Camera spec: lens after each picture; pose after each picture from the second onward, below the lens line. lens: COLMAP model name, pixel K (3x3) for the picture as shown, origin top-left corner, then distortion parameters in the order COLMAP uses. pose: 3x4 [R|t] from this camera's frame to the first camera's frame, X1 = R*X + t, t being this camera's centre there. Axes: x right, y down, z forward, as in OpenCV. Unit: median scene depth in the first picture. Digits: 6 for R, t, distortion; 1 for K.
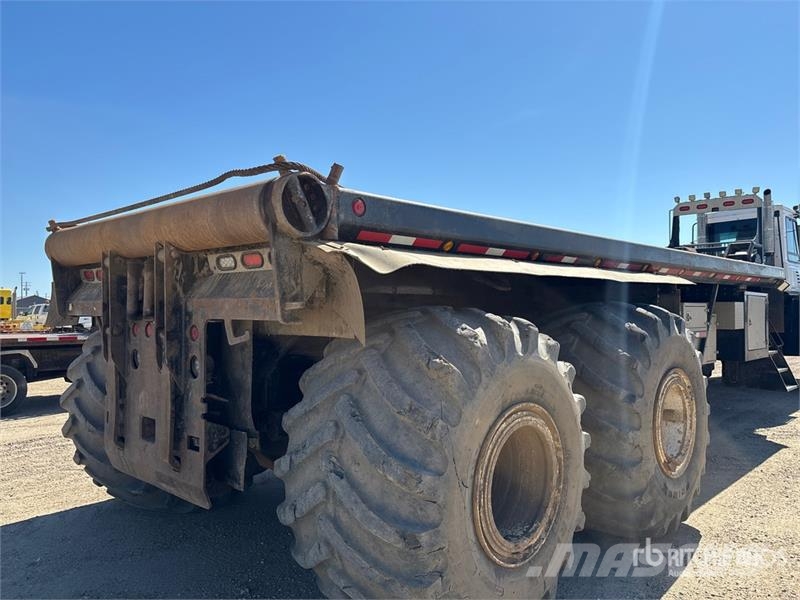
lens RADIAL K [[579.2, 0, 401.5], [0, 579.2, 301.2], [0, 0, 1]] dist [0.052068, -0.011214]
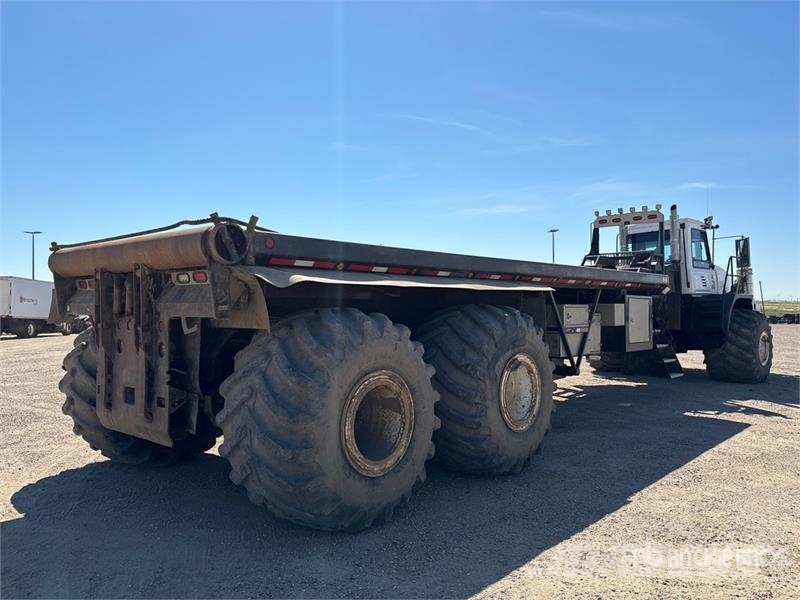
lens RADIAL K [[579.2, 0, 398.8], [0, 579.2, 303.9], [0, 0, 1]] dist [0.052068, -0.011214]
pose [[0.999658, -0.000692, 0.026148, 0.190966], [0.000594, 0.999993, 0.003753, -0.006272], [-0.026151, -0.003736, 0.999651, -0.453682]]
